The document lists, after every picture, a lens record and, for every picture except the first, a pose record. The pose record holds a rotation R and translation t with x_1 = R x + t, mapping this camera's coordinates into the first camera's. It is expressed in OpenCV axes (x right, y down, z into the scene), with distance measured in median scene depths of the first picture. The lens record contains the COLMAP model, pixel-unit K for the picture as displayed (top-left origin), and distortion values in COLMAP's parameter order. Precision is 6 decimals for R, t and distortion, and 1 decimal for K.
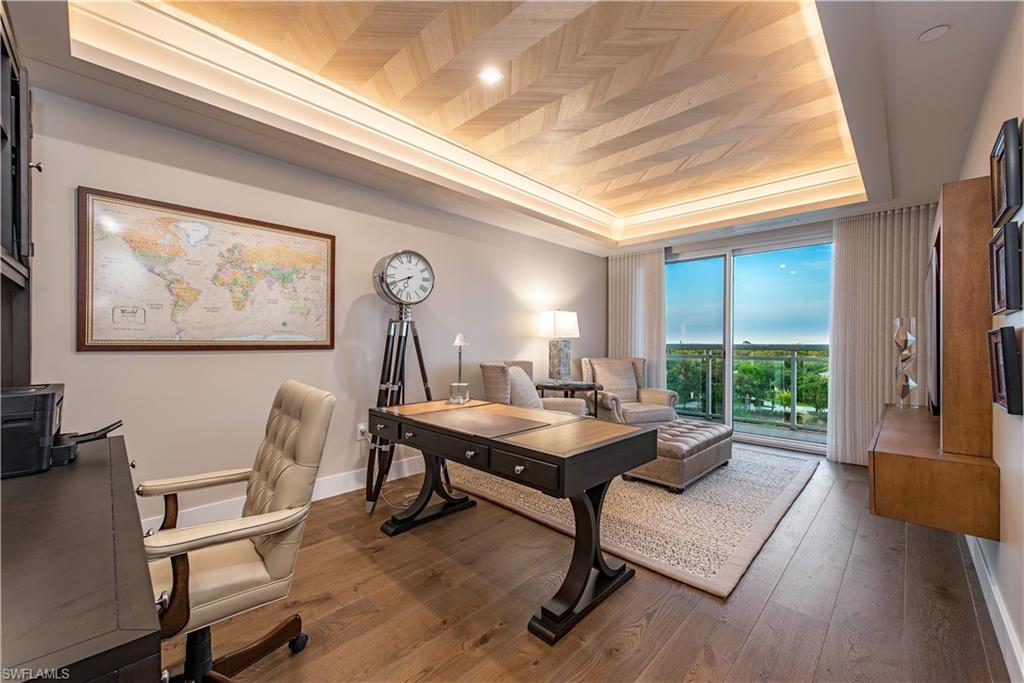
lens RADIAL K [[406.7, 0, 512.1], [0, 406.7, 344.3], [0, 0, 1]] dist [0.001724, -0.000125]
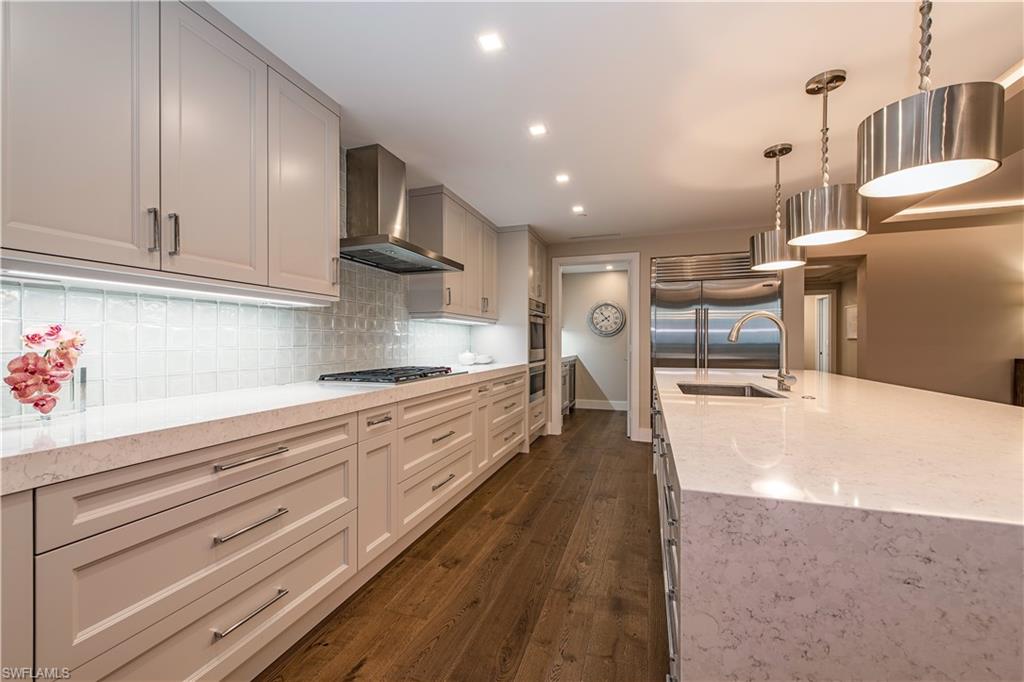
lens RADIAL K [[406.7, 0, 509.7], [0, 406.7, 342.4], [0, 0, 1]] dist [0.001724, -0.000125]
pose [[0.432688, -0.010615, -0.901481, 1.174548], [0.010824, 0.999920, -0.006578, -0.048786], [0.901479, -0.006911, 0.432768, -0.168118]]
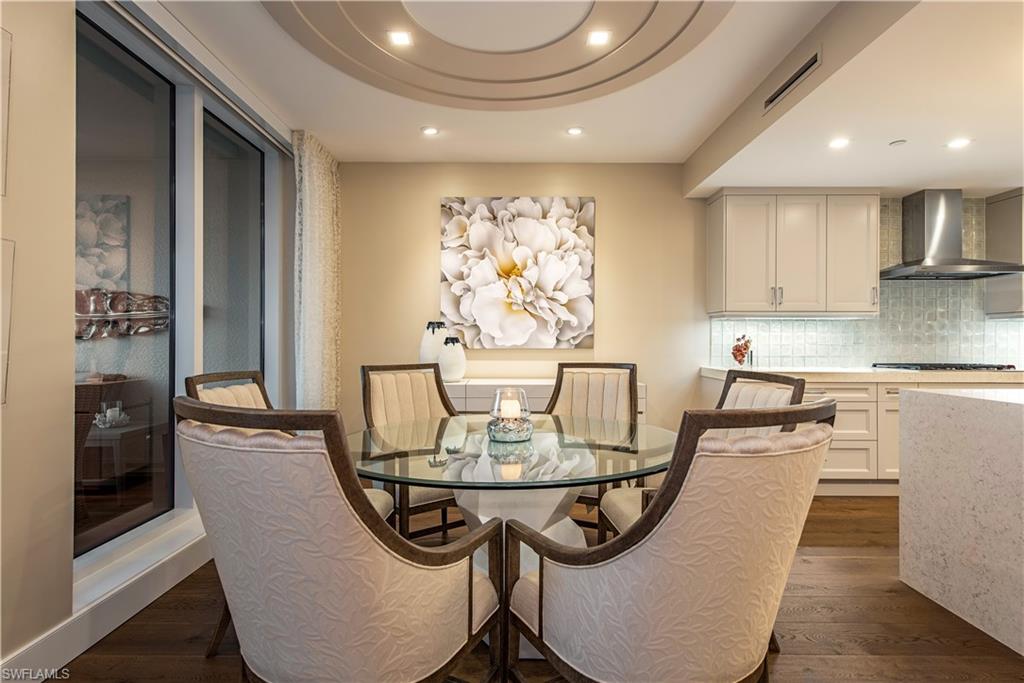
lens RADIAL K [[506.5, 0, 511.6], [0, 506.5, 338.3], [0, 0, 1]] dist [0.003910, 0.000258]
pose [[-0.715668, -0.014619, -0.698287, 2.979239], [-0.006576, 0.999878, -0.014192, -0.029058], [0.698409, -0.005565, -0.715677, 0.496371]]
